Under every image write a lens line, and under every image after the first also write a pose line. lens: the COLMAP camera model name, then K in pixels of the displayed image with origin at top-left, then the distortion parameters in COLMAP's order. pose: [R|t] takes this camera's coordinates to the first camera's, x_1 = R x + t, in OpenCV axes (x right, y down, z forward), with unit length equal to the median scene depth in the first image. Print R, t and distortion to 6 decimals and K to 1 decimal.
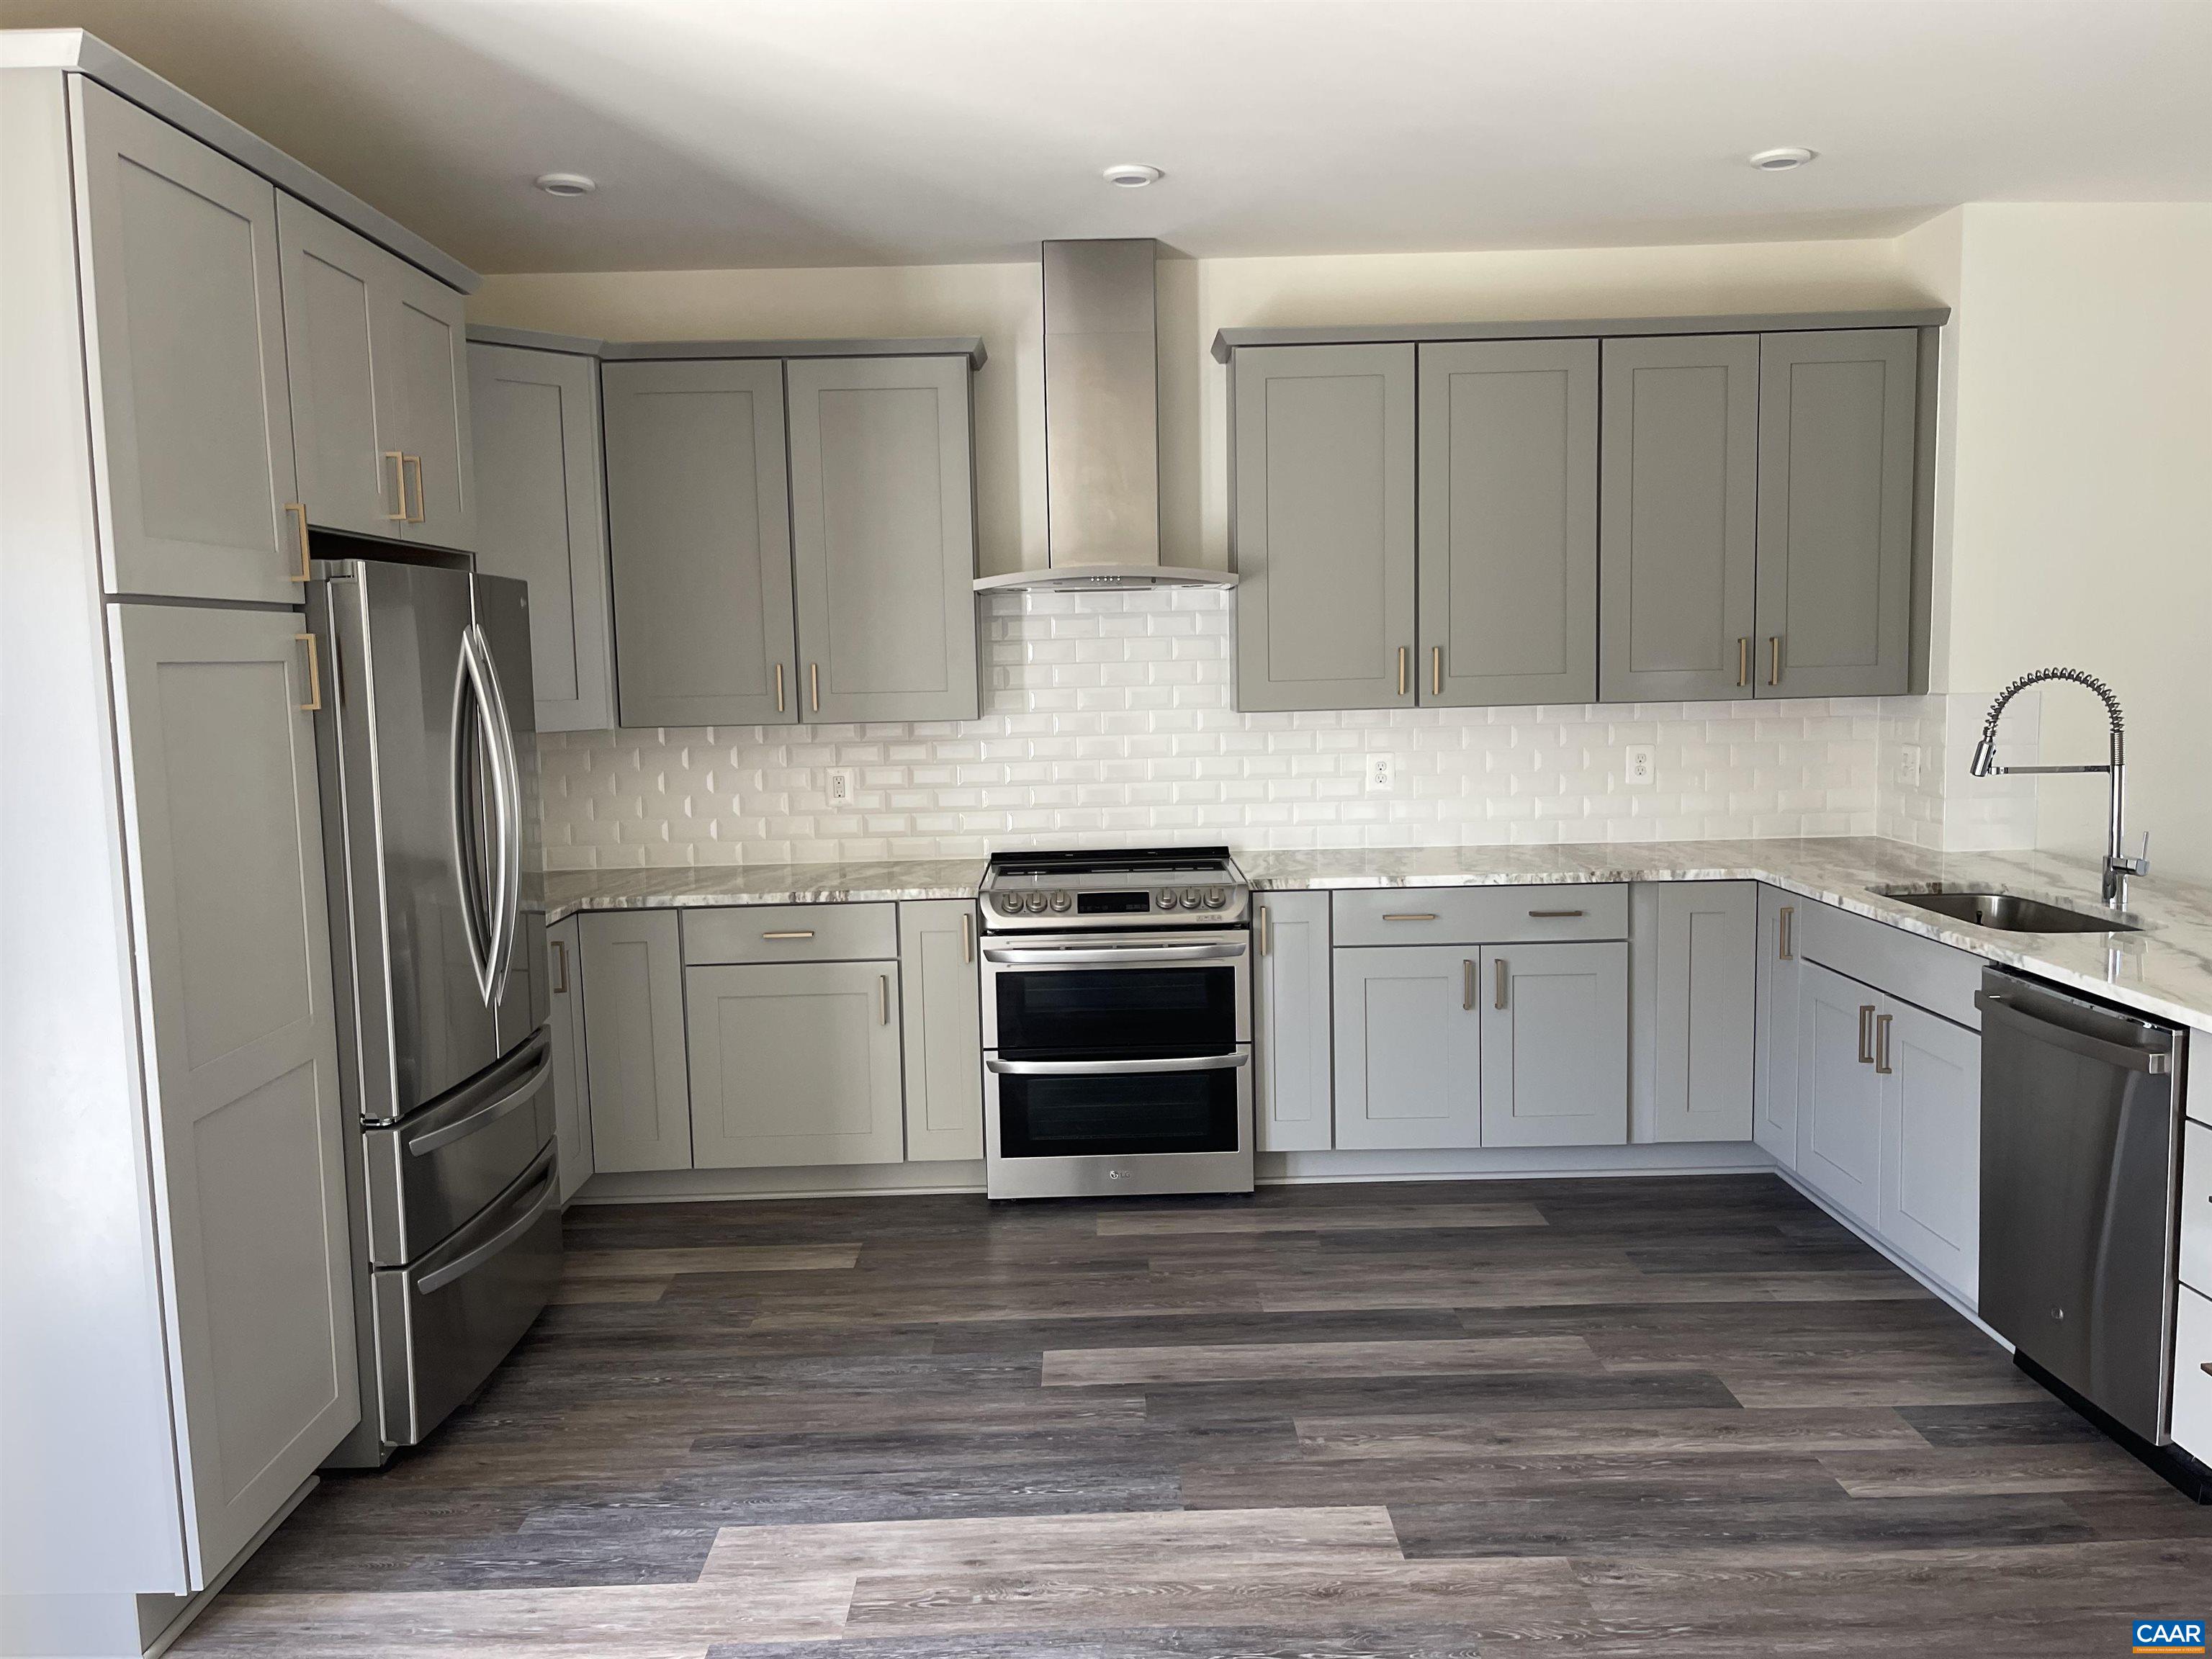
lens RADIAL K [[1724.6, 0, 1098.4], [0, 1724.6, 818.9], [0, 0, 1]] dist [0.013179, 0.003669]
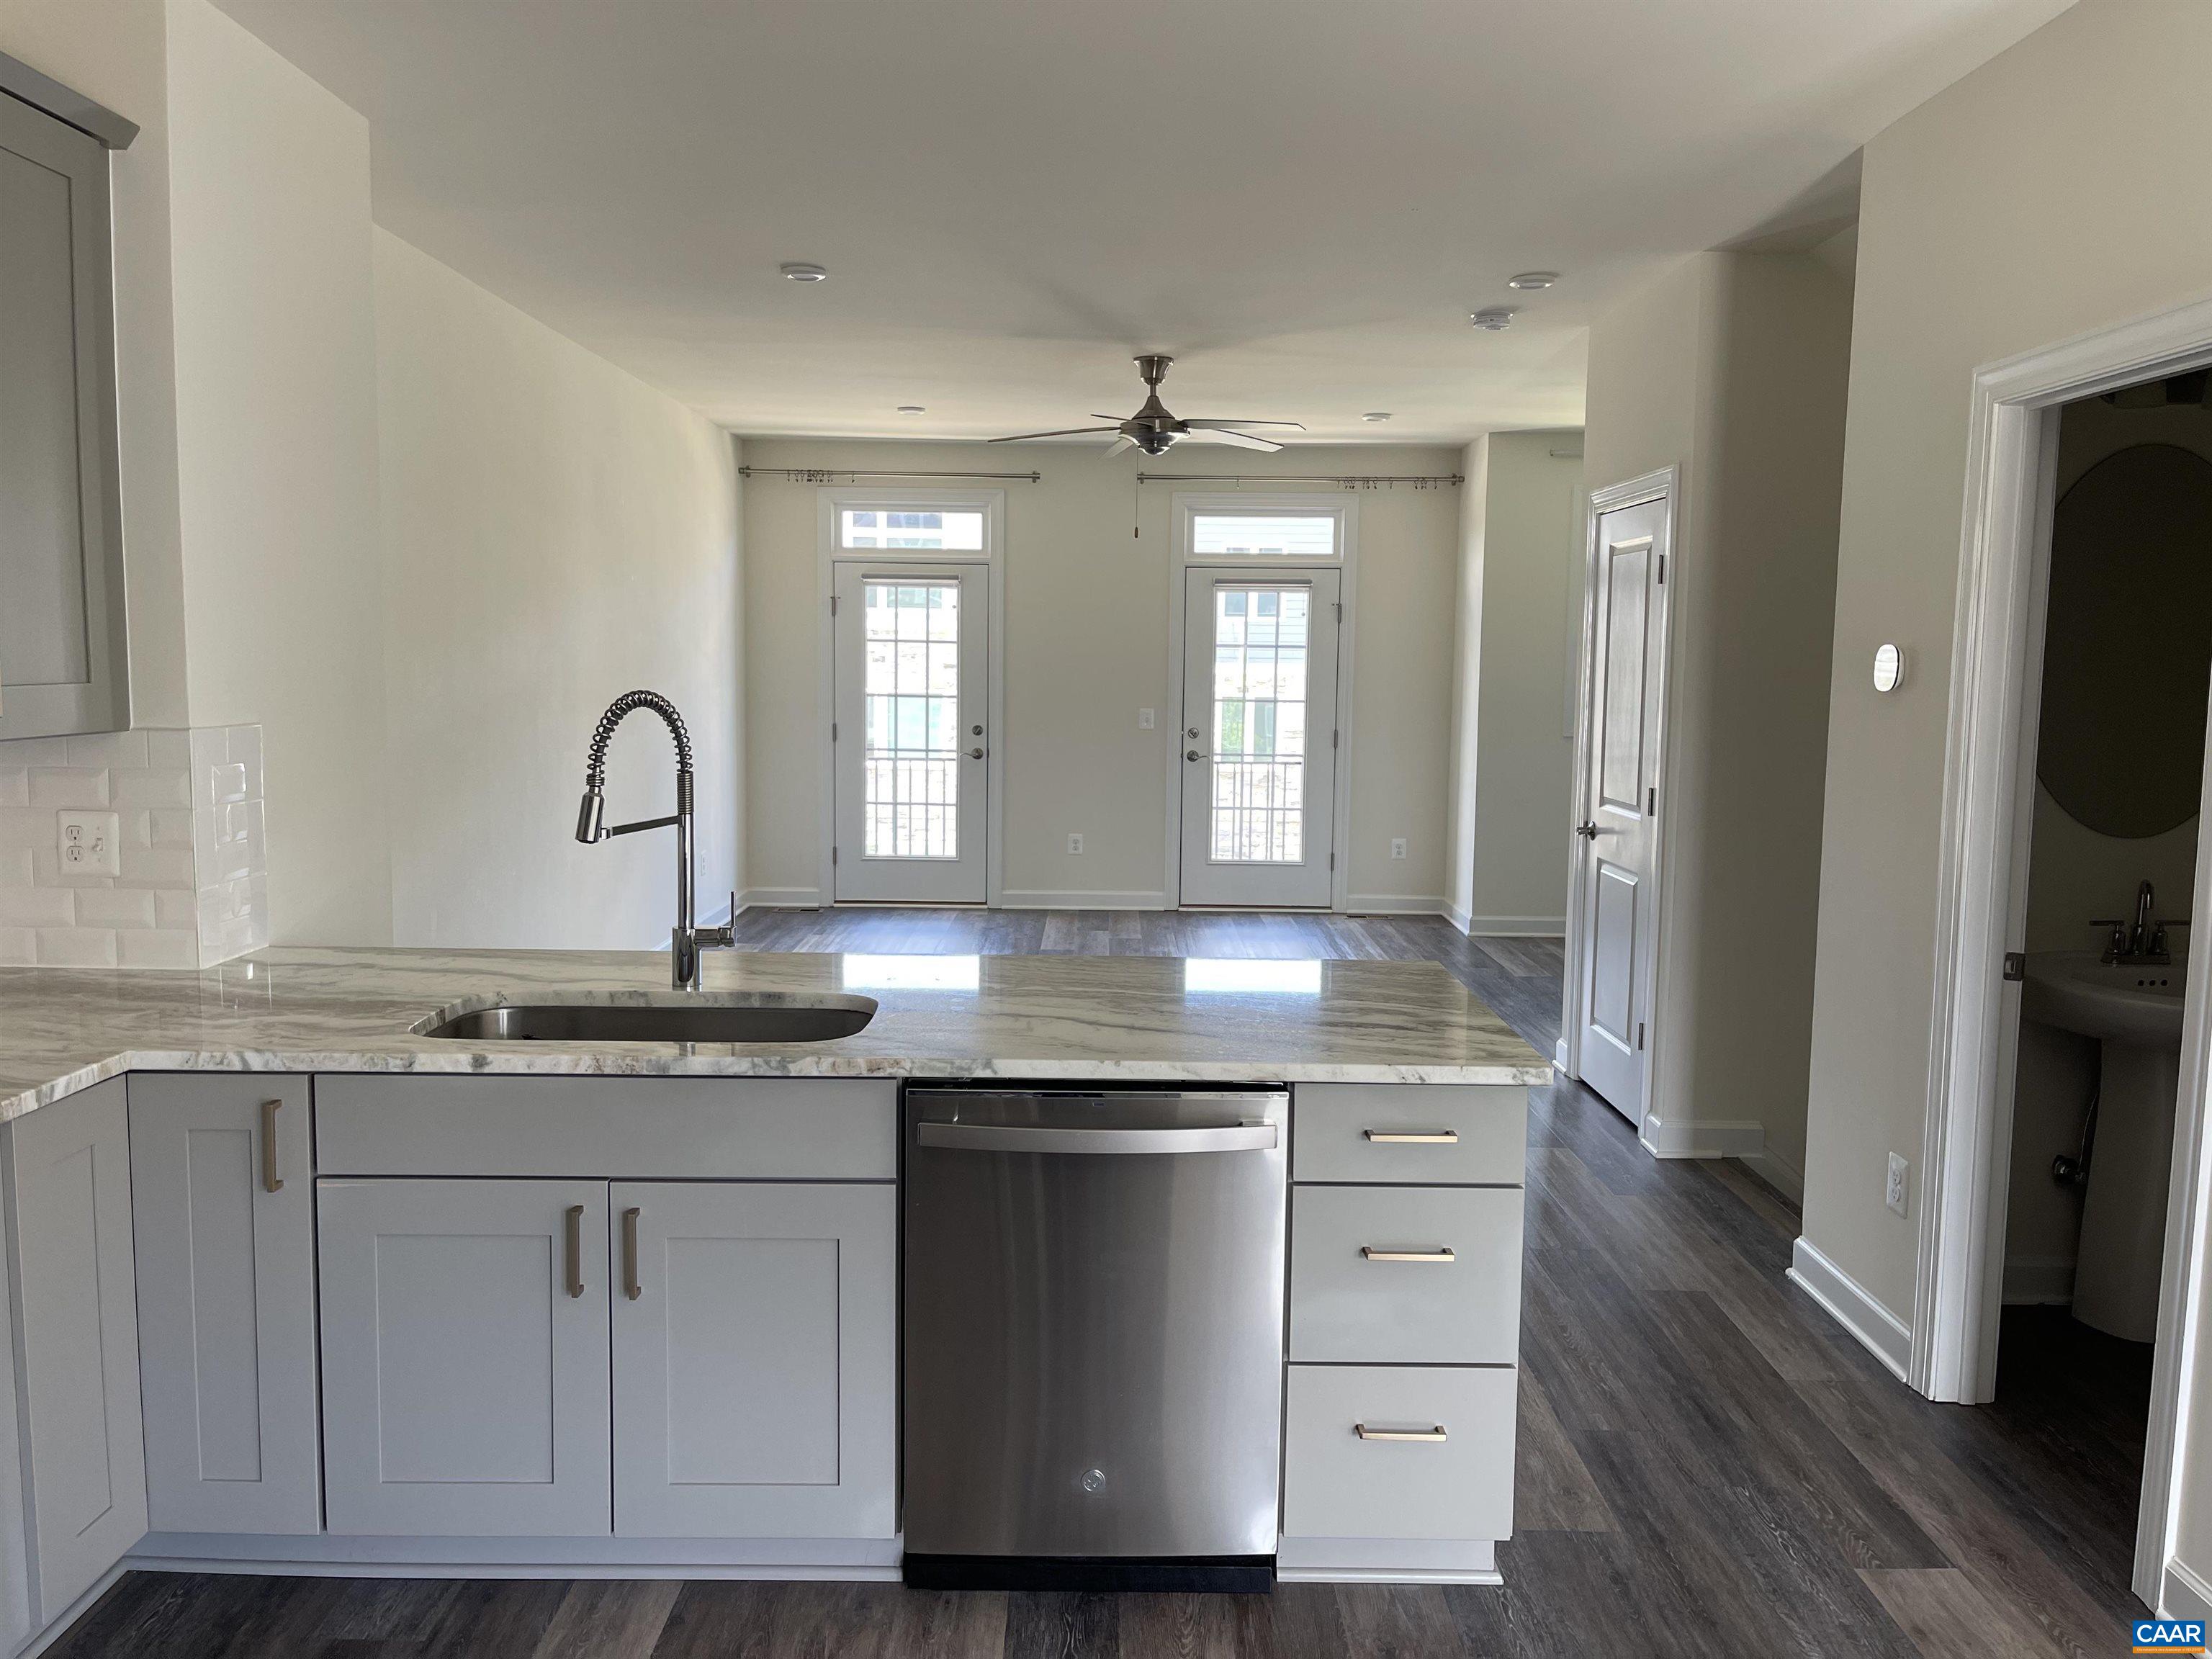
lens RADIAL K [[1724.6, 0, 1098.4], [0, 1724.6, 818.9], [0, 0, 1]] dist [0.013179, 0.003669]
pose [[0.001387, -0.071142, 0.997465, -0.194463], [0.086098, 0.993771, 0.070759, -0.066970], [-0.996286, 0.085782, 0.007504, 0.790138]]
